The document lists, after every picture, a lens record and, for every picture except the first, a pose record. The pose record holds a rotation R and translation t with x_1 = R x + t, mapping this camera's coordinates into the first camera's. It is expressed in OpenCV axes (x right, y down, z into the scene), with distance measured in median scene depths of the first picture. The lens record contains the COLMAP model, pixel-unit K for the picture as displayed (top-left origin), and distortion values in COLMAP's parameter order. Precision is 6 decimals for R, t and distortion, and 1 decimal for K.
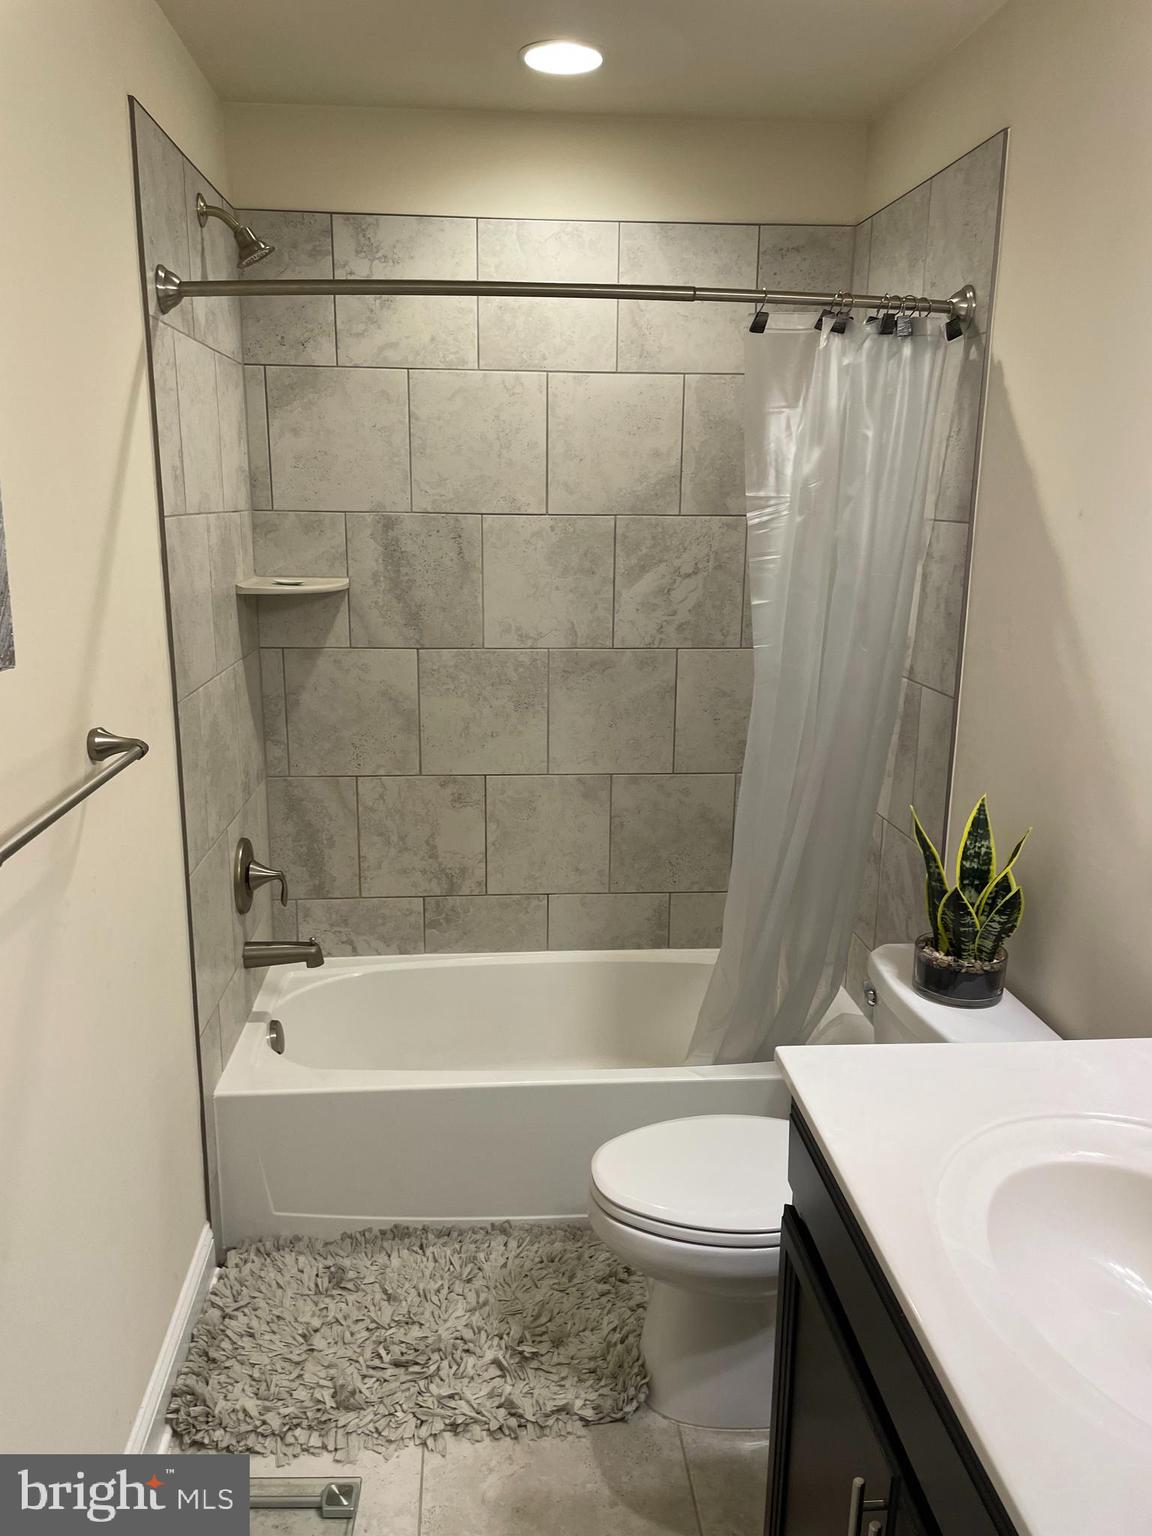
lens RADIAL K [[1170.4, 0, 571.7], [0, 1170.4, 764.5], [0, 0, 1]] dist [0.059580, -0.065460]
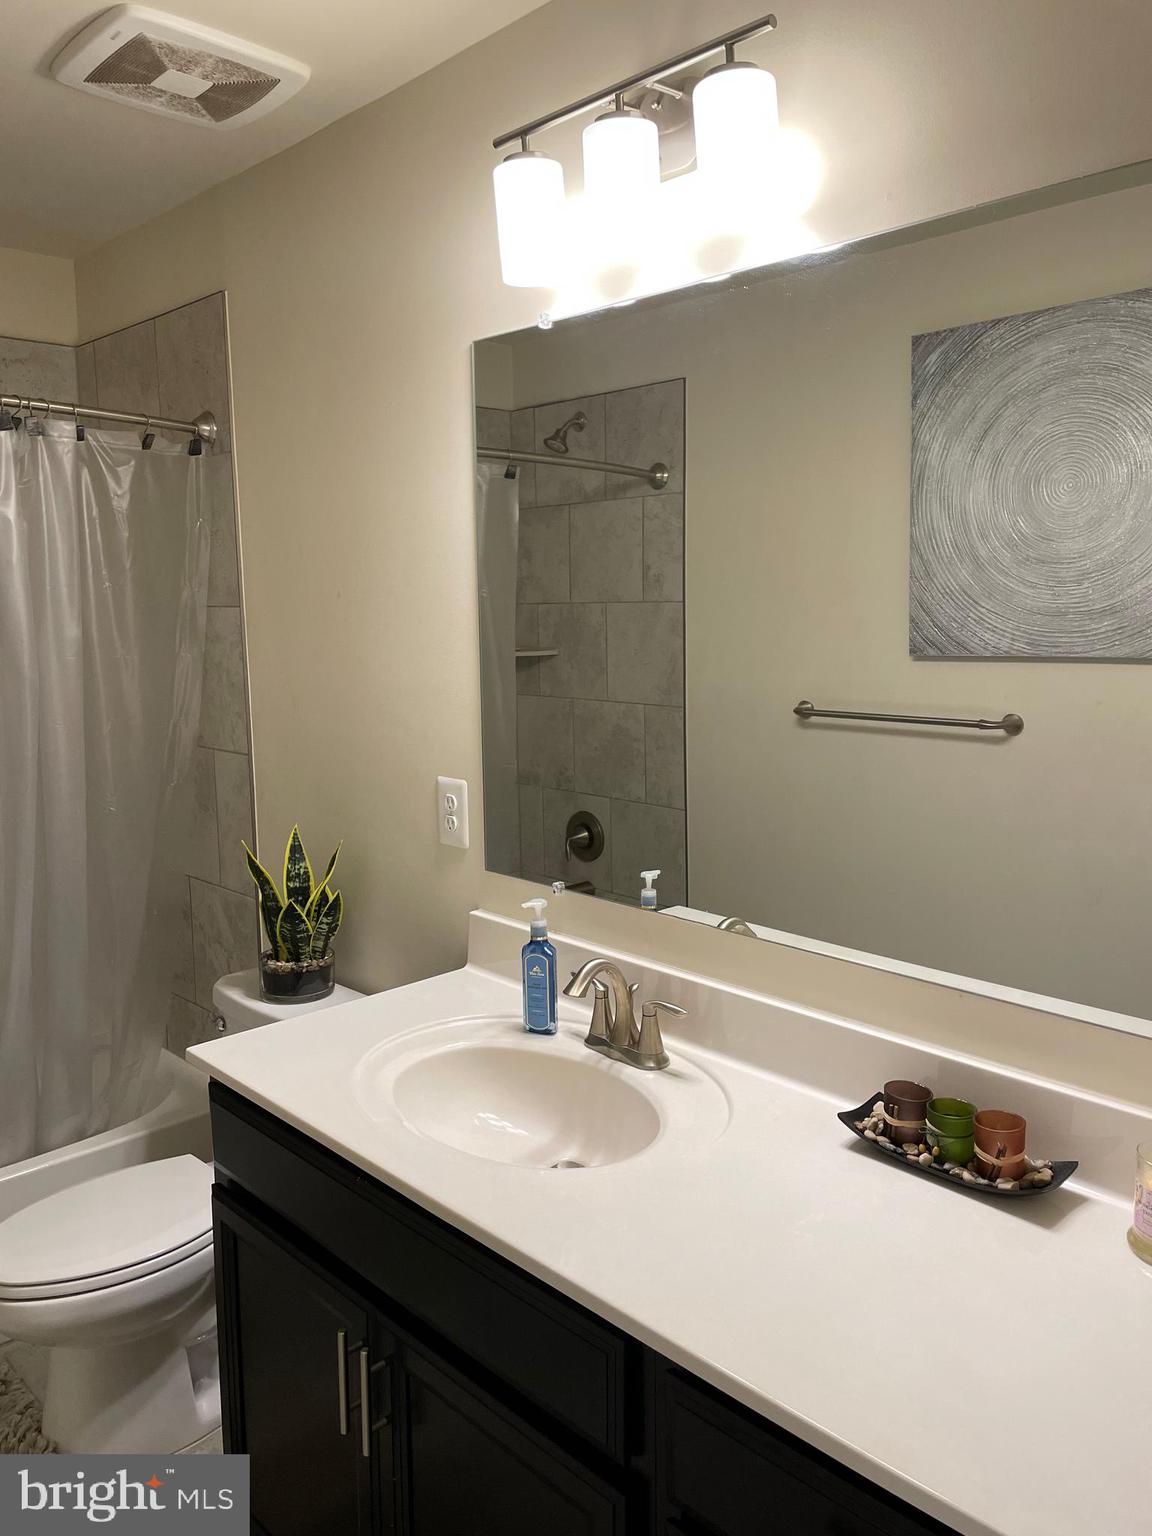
lens RADIAL K [[1170.4, 0, 575.5], [0, 1170.4, 769.1], [0, 0, 1]] dist [0.059580, -0.065460]
pose [[0.781281, -0.114995, 0.613495, -0.160021], [0.163955, 0.986177, -0.023945, 0.045130], [-0.602261, 0.119293, 0.789336, -0.135128]]
